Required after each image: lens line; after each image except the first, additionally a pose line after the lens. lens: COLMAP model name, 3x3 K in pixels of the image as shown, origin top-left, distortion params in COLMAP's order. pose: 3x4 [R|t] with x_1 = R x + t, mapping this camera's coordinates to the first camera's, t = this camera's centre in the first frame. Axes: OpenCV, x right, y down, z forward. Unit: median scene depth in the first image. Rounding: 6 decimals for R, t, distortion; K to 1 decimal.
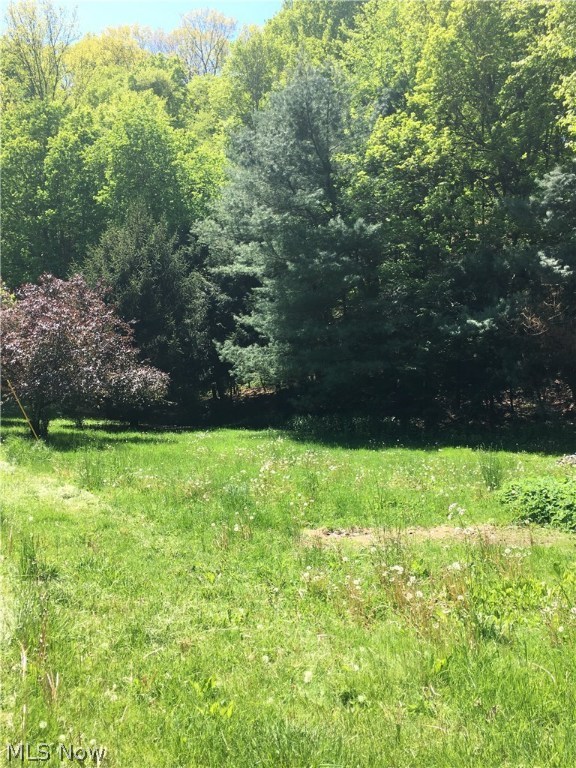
lens RADIAL K [[661.6, 0, 288.0], [0, 661.6, 384.0], [0, 0, 1]] dist [0.096451, -0.159180]
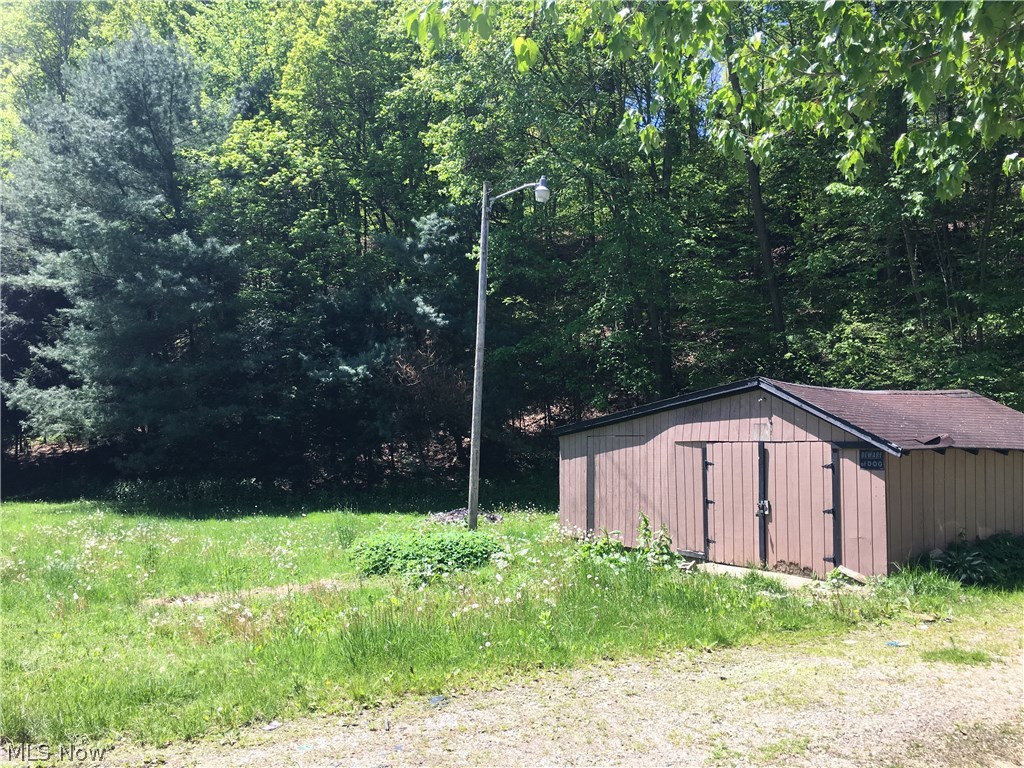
lens RADIAL K [[882.1, 0, 508.4], [0, 882.1, 377.1], [0, 0, 1]] dist [0.096451, -0.159180]
pose [[0.909271, 0.019978, 0.415725, -0.012852], [0.005428, 0.998193, -0.059841, -0.007786], [-0.416169, 0.056668, 0.907520, -0.131717]]
